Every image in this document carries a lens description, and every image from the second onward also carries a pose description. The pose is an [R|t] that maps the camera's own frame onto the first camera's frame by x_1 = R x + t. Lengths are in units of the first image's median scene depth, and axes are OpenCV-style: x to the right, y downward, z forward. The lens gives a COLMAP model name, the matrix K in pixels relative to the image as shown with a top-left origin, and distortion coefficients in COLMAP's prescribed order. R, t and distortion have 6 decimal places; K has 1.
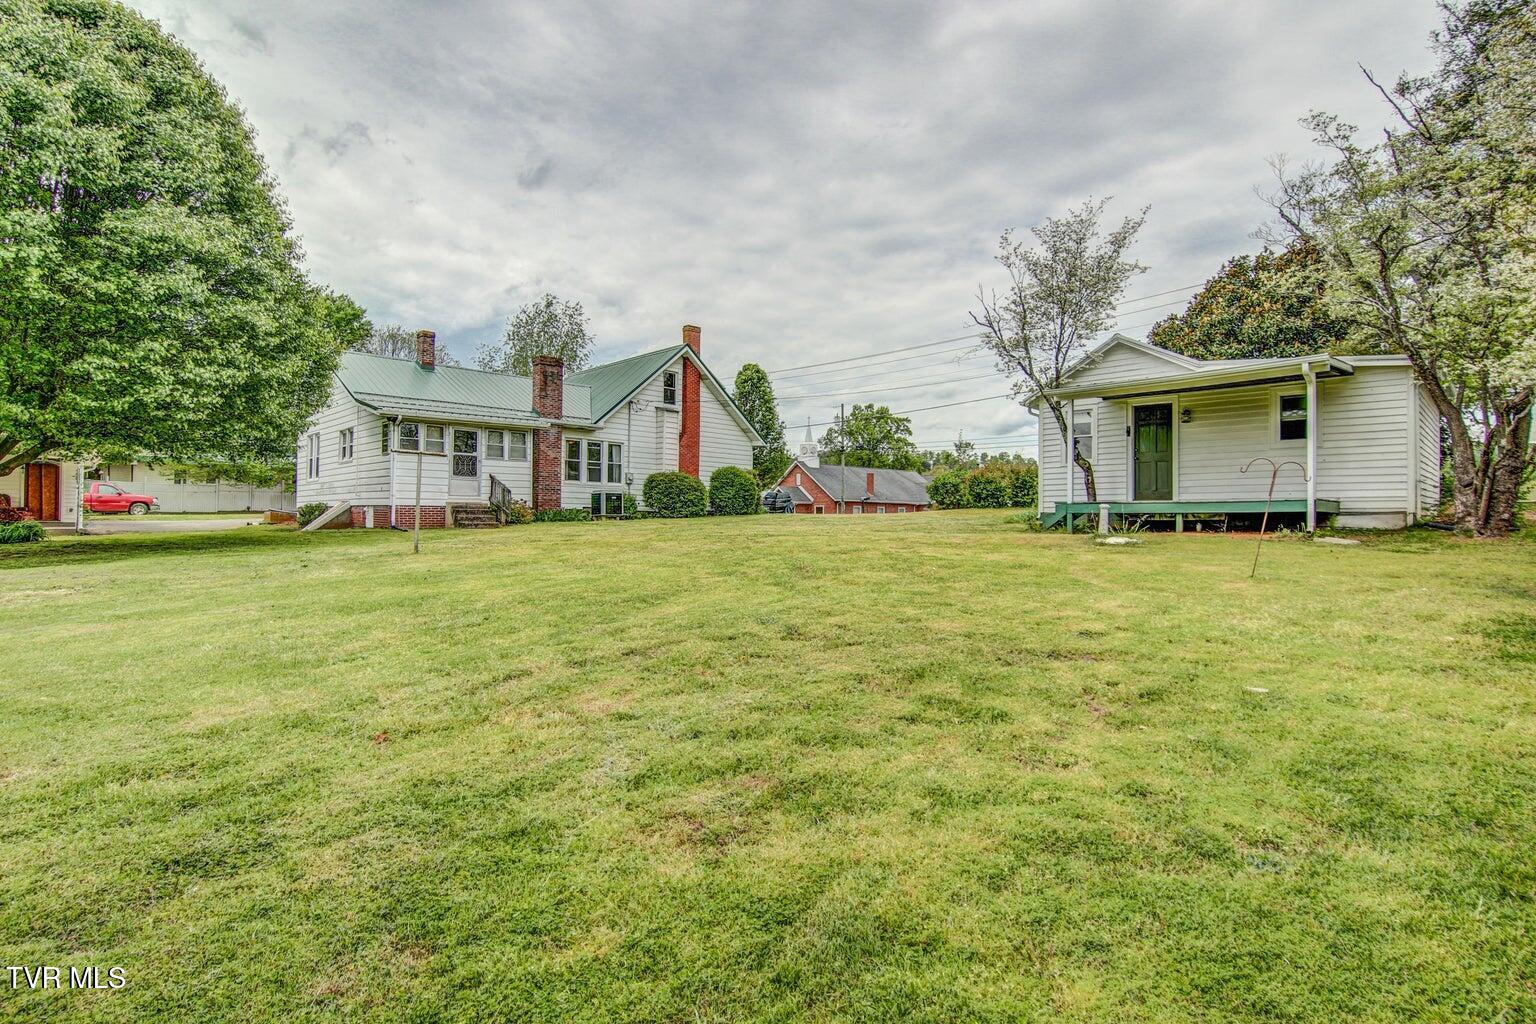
lens RADIAL K [[760.3, 0, 764.8], [0, 760.3, 506.5], [0, 0, 1]] dist [-0.020286, -0.000972]
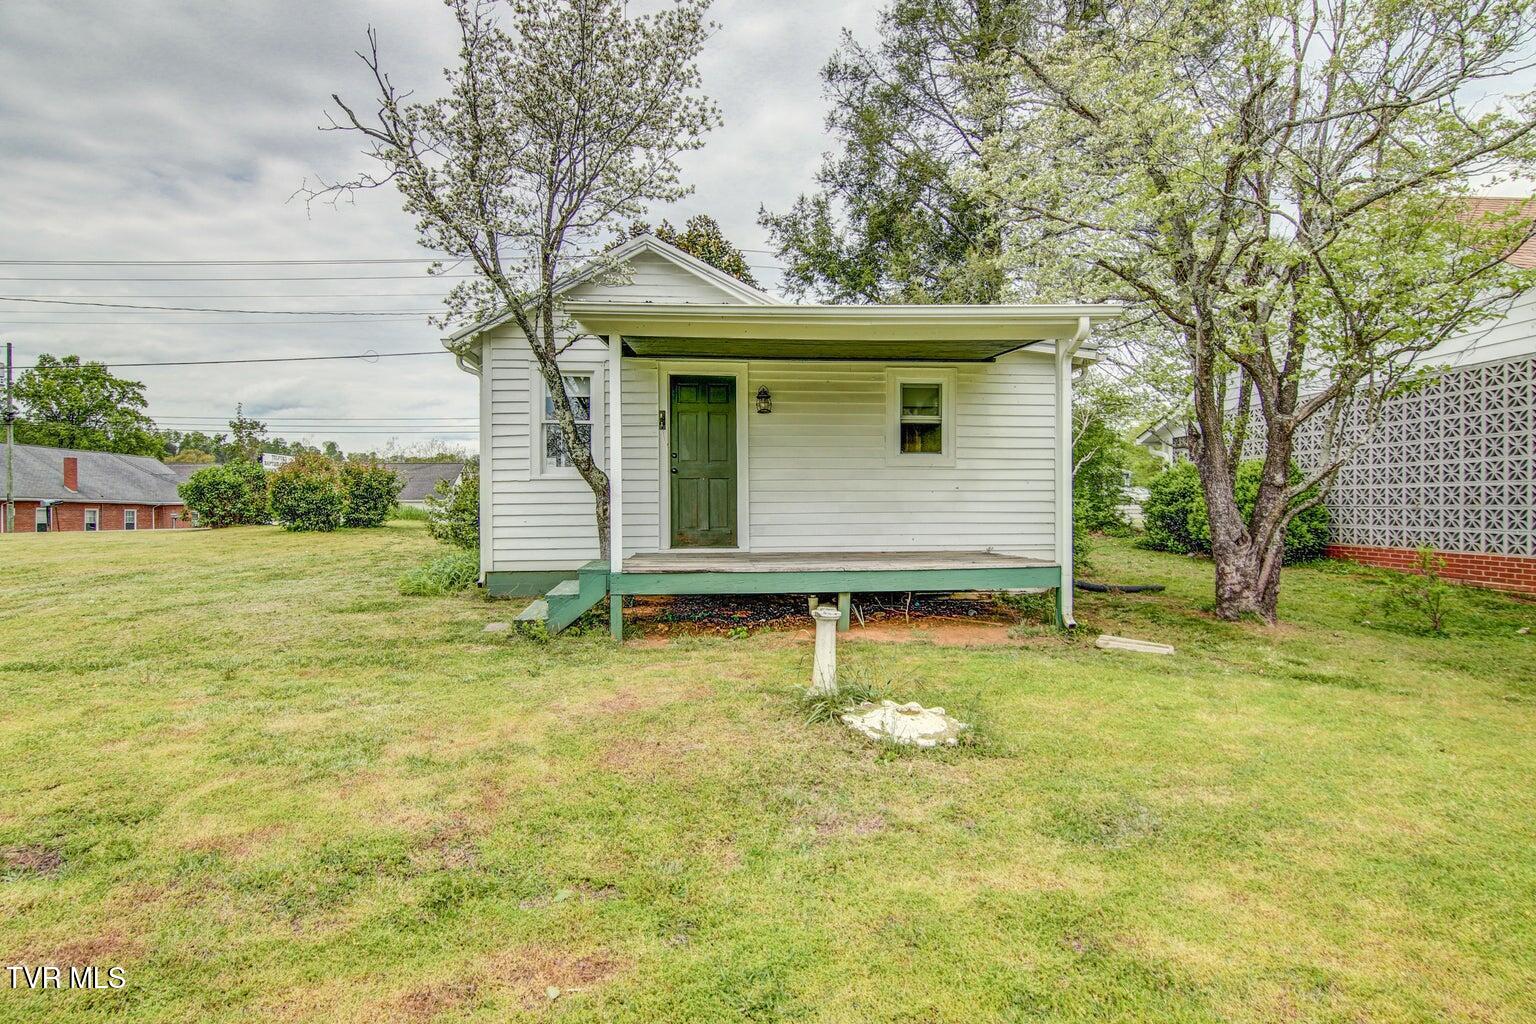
lens RADIAL K [[760.3, 0, 763.2], [0, 760.3, 513.8], [0, 0, 1]] dist [-0.020286, -0.000972]
pose [[0.637344, -0.010097, 0.770513, 0.042612], [-0.004403, 0.999850, 0.016744, -0.016218], [-0.770567, -0.014064, 0.637204, 0.233445]]
